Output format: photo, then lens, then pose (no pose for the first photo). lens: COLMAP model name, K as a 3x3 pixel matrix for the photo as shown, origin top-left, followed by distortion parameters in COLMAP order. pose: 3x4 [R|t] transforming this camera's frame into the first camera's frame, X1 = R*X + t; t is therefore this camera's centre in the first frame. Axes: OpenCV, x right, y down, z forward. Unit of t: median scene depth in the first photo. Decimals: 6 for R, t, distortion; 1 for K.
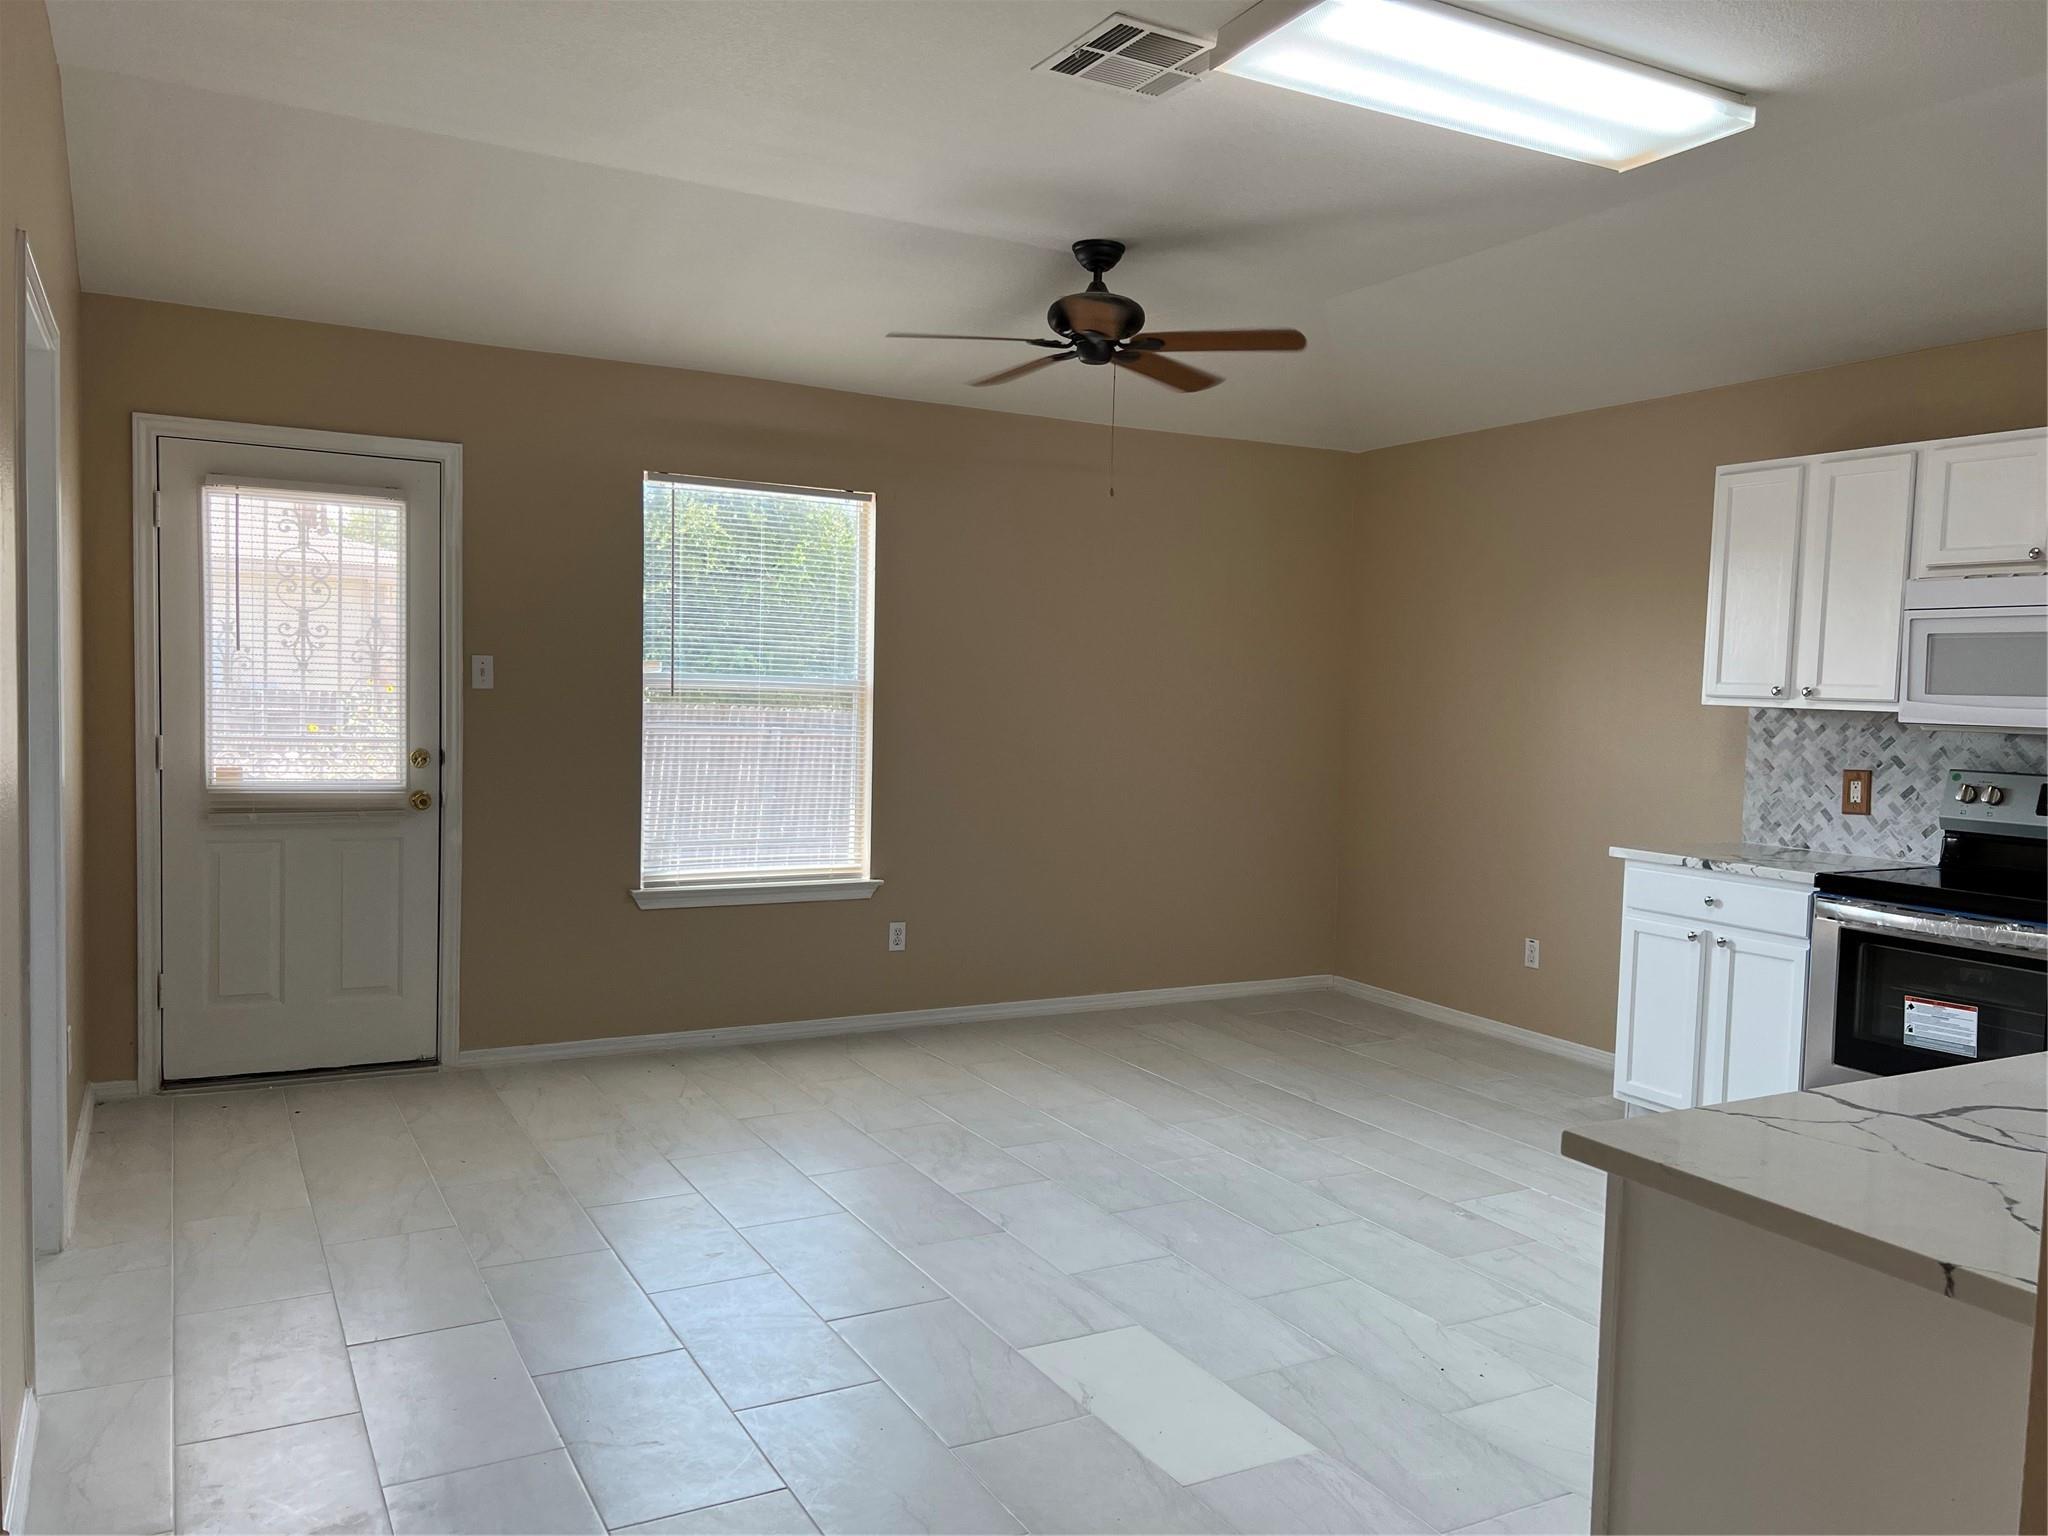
lens RADIAL K [[1556.2, 0, 1028.0], [0, 1556.2, 773.2], [0, 0, 1]] dist [0.054408, -0.003753]
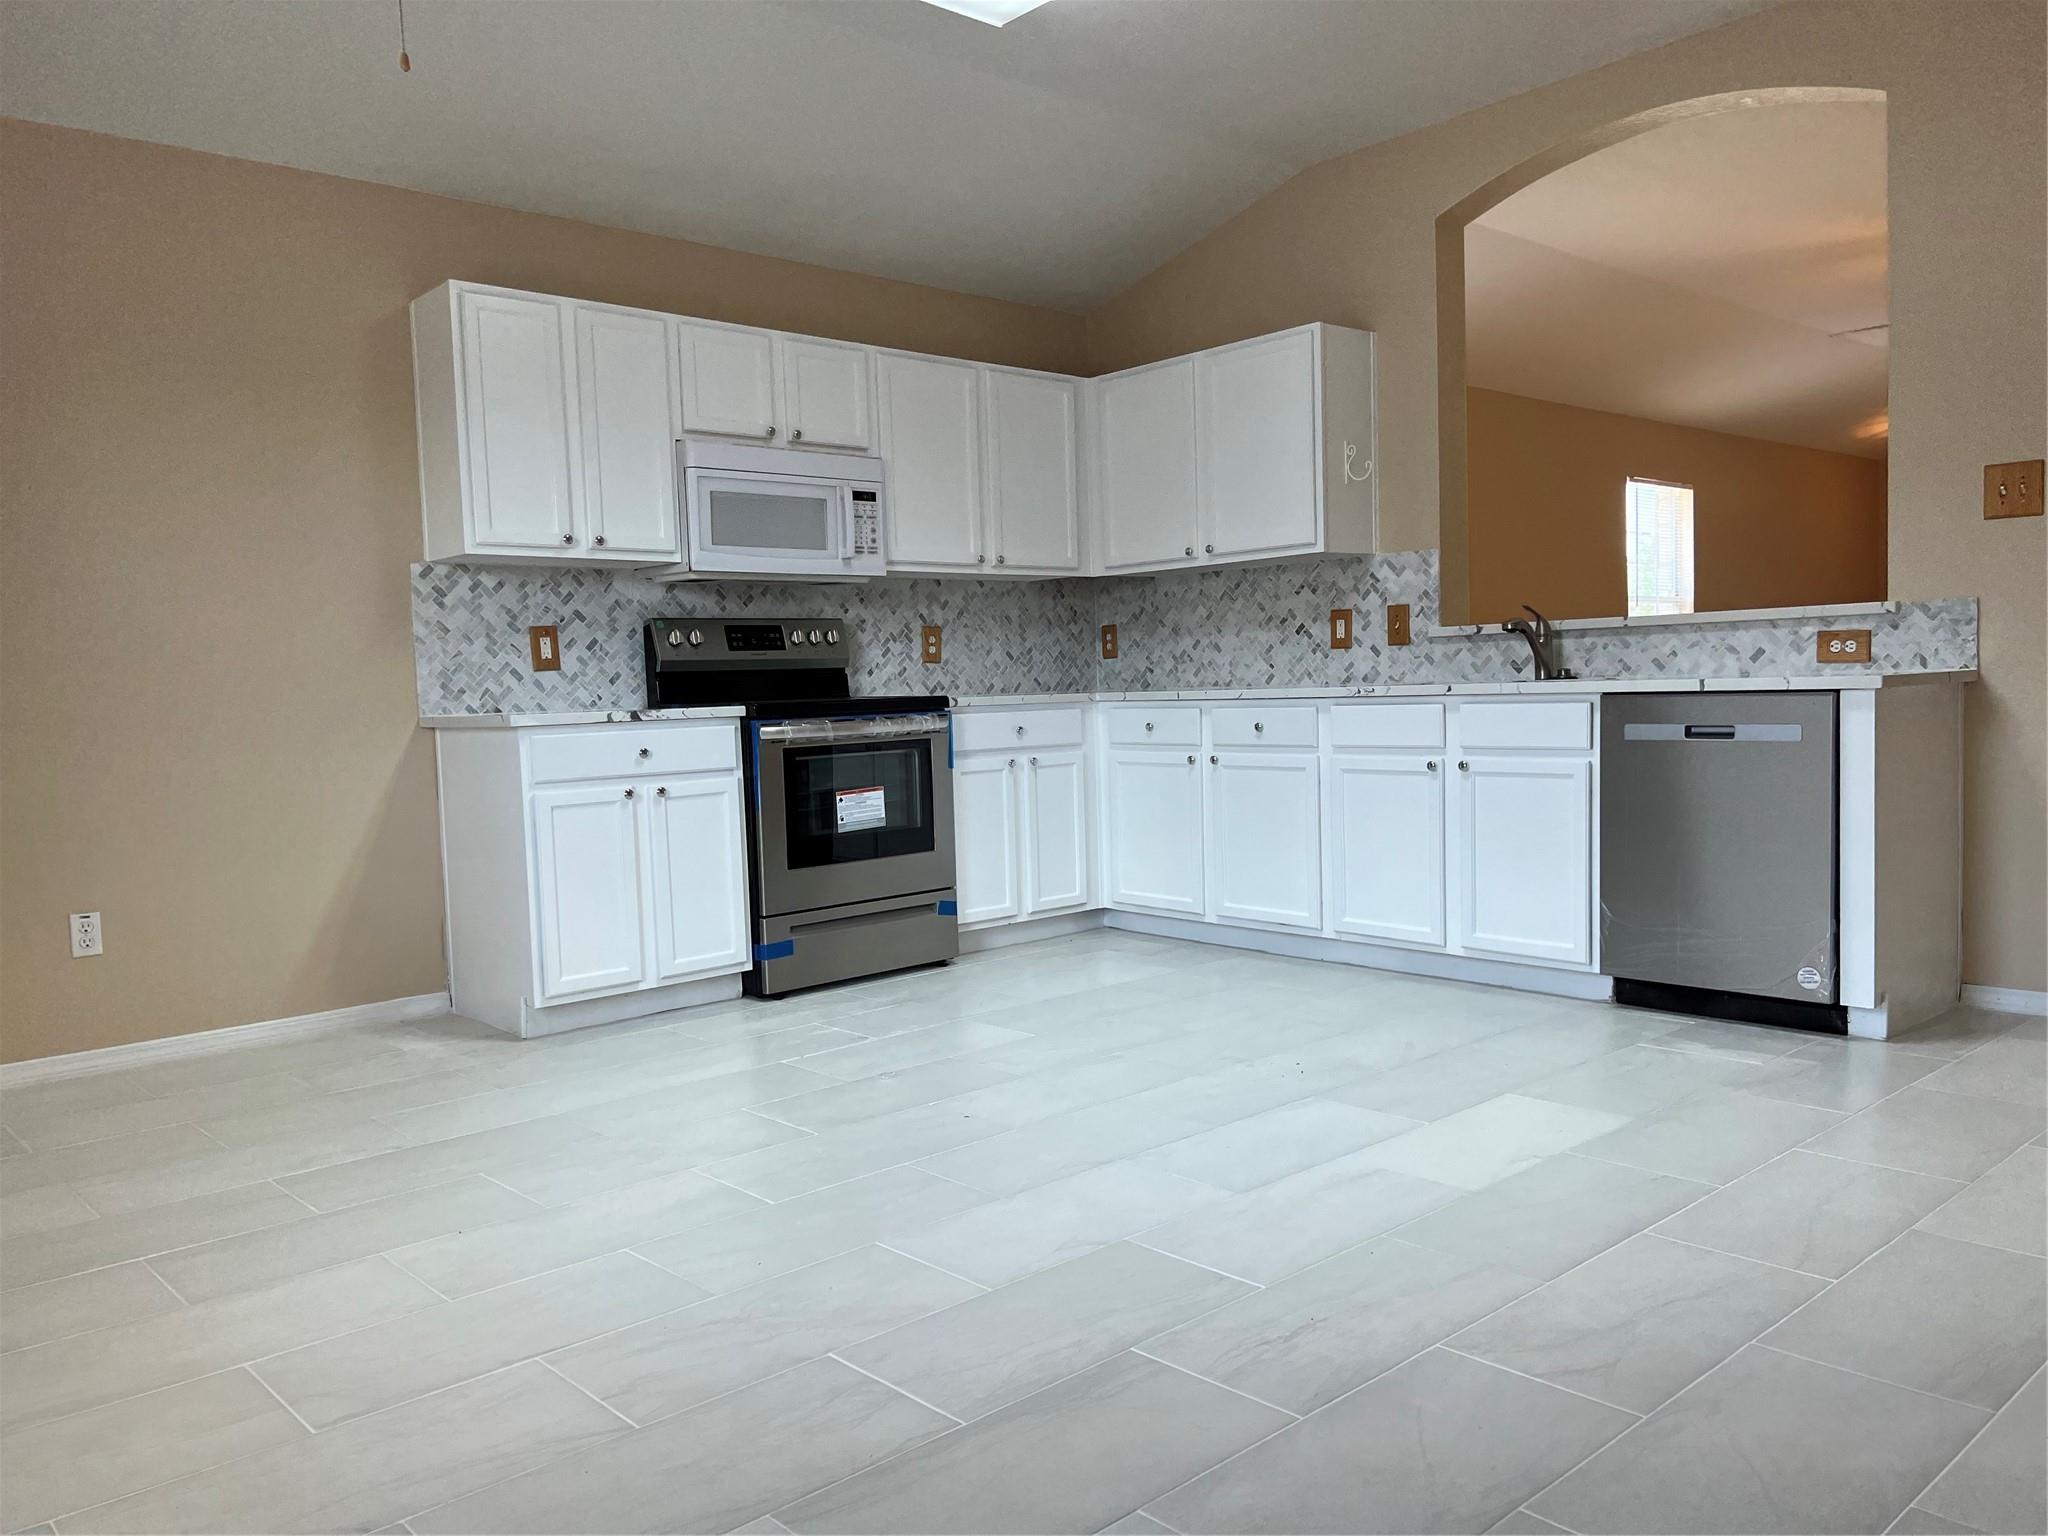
lens RADIAL K [[1556.2, 0, 1034.4], [0, 1556.2, 765.5], [0, 0, 1]] dist [0.054408, -0.003753]
pose [[-0.237345, -0.073224, 0.968662, -0.516373], [0.085364, 0.991725, 0.095884, 0.016999], [-0.967667, 0.105447, -0.229130, 0.935440]]
